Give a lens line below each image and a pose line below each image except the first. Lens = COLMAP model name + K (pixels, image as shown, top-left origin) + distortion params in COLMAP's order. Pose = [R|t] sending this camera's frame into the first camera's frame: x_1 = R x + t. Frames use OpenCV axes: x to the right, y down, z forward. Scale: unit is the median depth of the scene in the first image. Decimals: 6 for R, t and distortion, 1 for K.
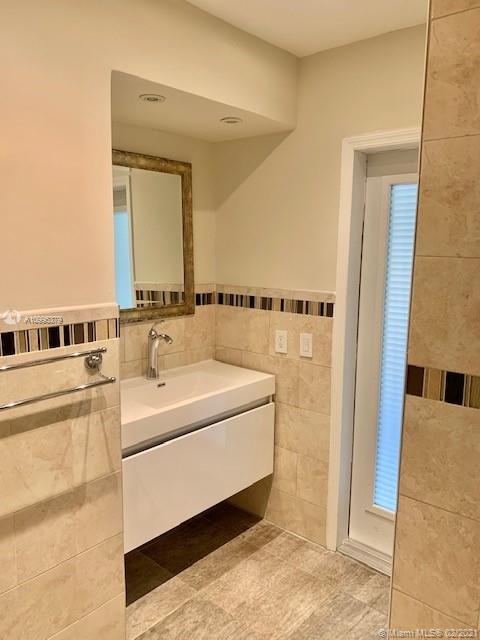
lens RADIAL K [[489.9, 0, 240.5], [0, 489.9, 314.8], [0, 0, 1]] dist [0.036856, -0.049650]
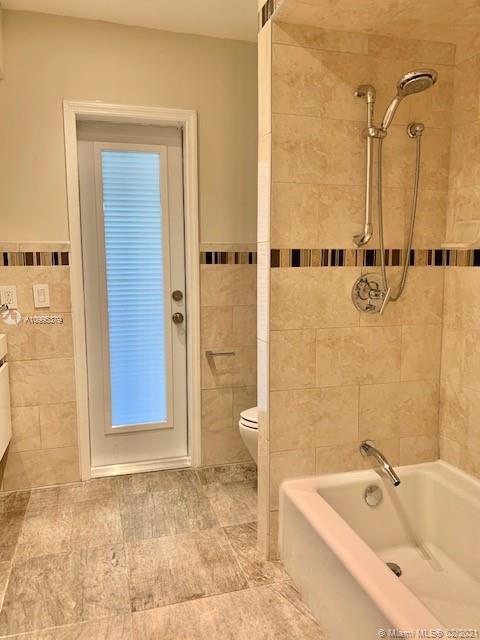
lens RADIAL K [[494.5, 0, 240.0], [0, 494.5, 320.0], [0, 0, 1]] dist [0.034130, -0.042436]
pose [[0.529900, -0.121825, 0.839264, -0.517099], [0.129020, 0.989689, 0.062199, 0.099845], [-0.838188, 0.075323, 0.540155, 0.091529]]
